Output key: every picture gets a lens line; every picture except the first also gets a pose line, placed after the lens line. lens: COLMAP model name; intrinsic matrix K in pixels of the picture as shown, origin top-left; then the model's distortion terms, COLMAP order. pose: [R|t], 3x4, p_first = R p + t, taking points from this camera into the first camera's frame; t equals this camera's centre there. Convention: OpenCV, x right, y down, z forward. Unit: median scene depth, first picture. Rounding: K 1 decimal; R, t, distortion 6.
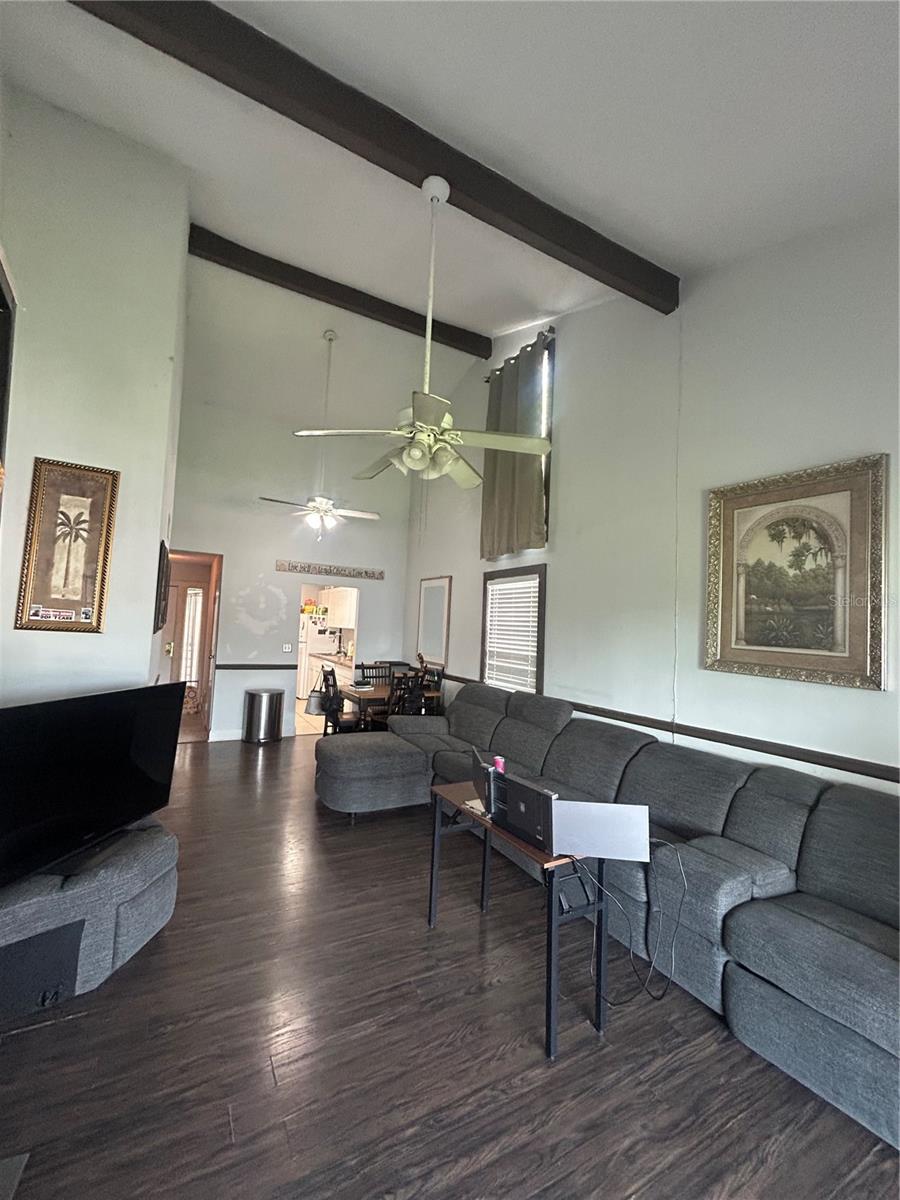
lens RADIAL K [[485.2, 0, 447.4], [0, 485.2, 598.4], [0, 0, 1]] dist [0.001812, -0.000305]
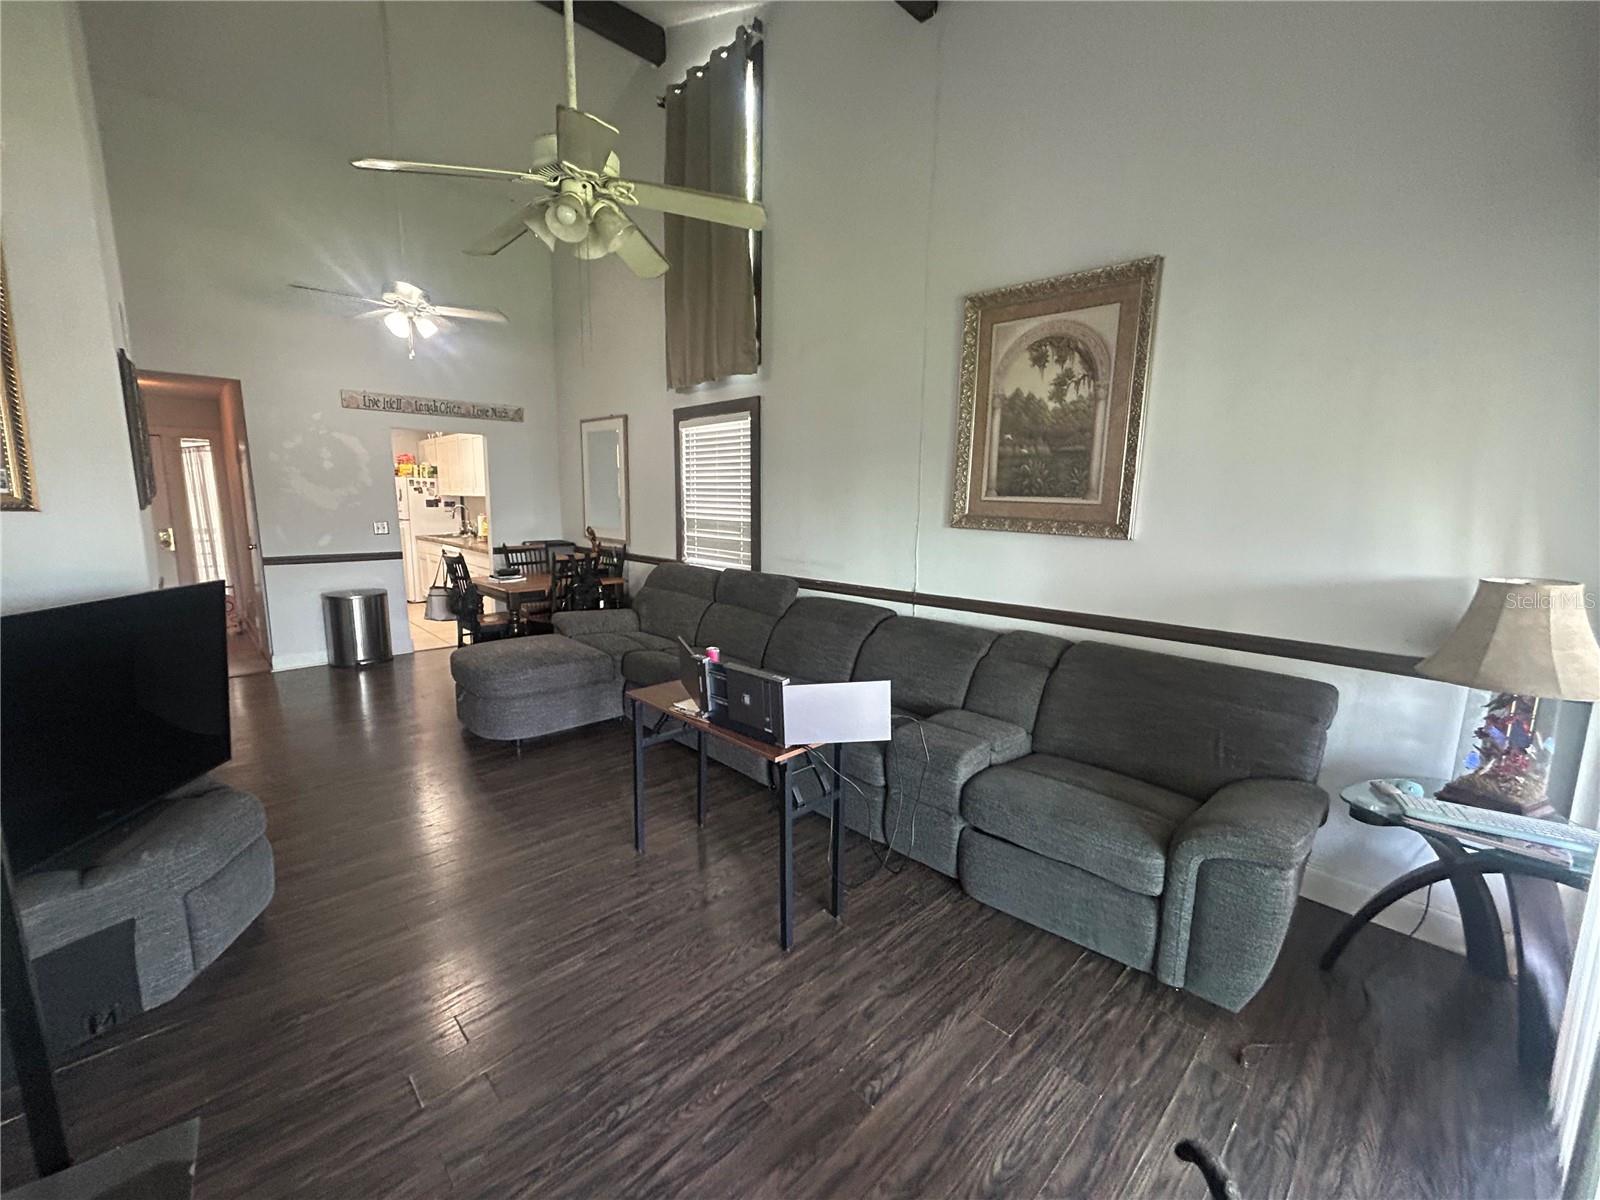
lens RADIAL K [[650.0, 0, 789.9], [0, 650.0, 599.6], [0, 0, 1]] dist [-0.000181, 0.000112]
pose [[0.967858, -0.070665, 0.241365, -0.020151], [0.015175, 0.974375, 0.224419, 0.013966], [-0.251038, -0.213543, 0.944129, -0.014422]]
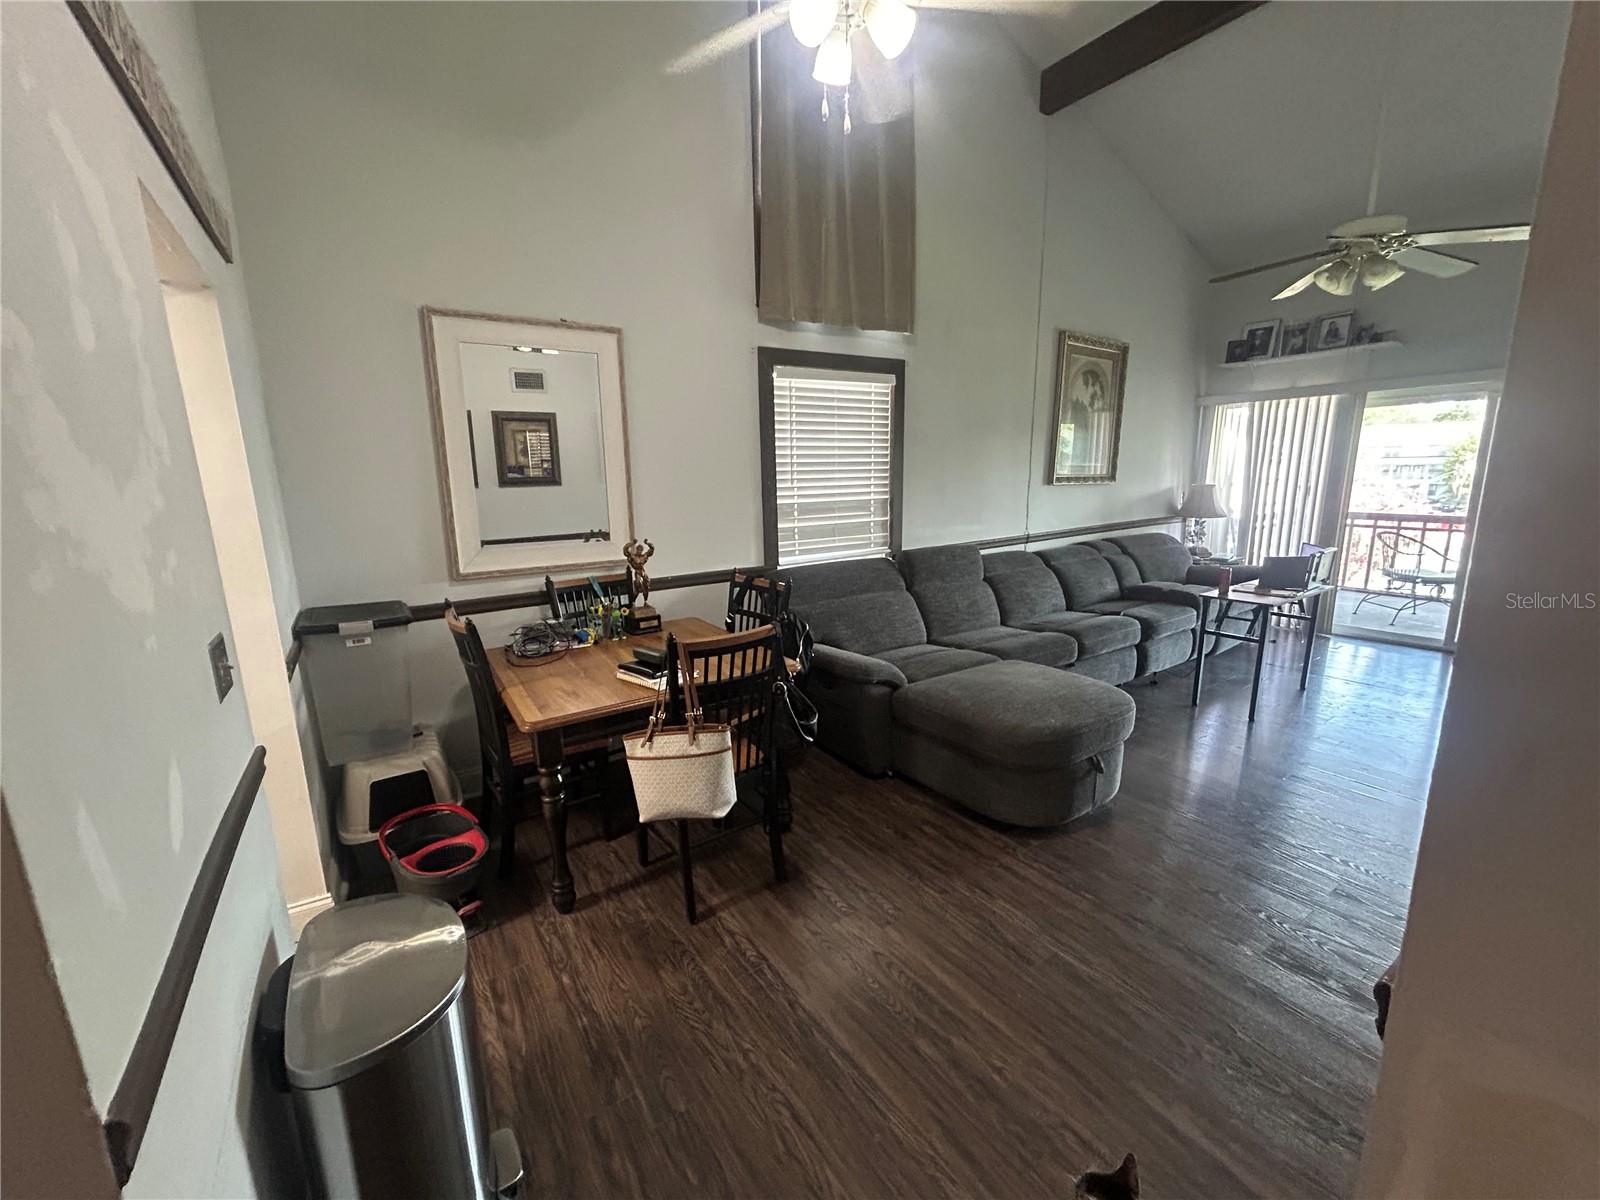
lens RADIAL K [[647.0, 0, 800.0], [0, 647.0, 600.0], [0, 0, 1]] dist [0.001812, -0.000305]
pose [[-0.087279, -0.240873, 0.966624, -1.200464], [-0.042152, 0.970351, 0.237996, 0.072489], [-0.995292, -0.019973, -0.094844, 1.973449]]
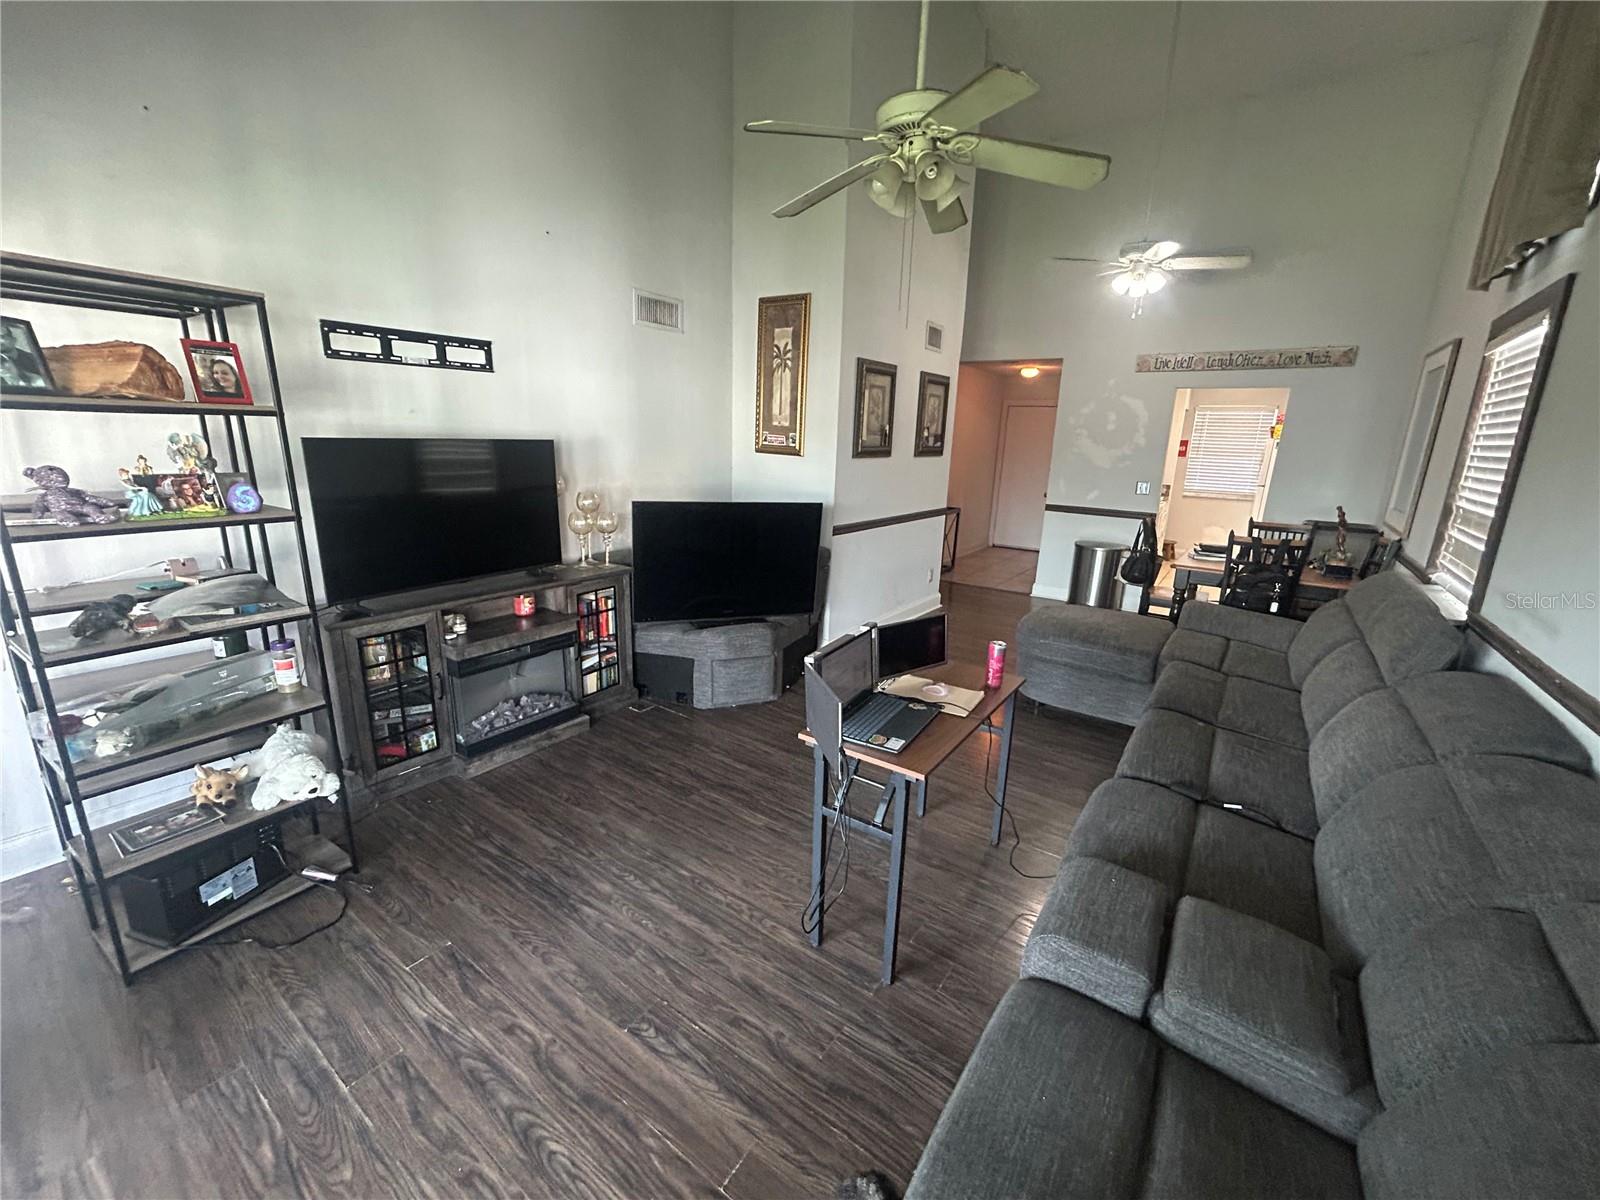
lens RADIAL K [[647.0, 0, 800.0], [0, 647.0, 600.0], [0, 0, 1]] dist [0.001812, -0.000305]
pose [[0.435018, 0.193077, -0.879478, 0.691600], [0.041051, 0.971471, 0.233578, 0.049304], [0.899486, -0.137714, 0.414681, 0.365387]]
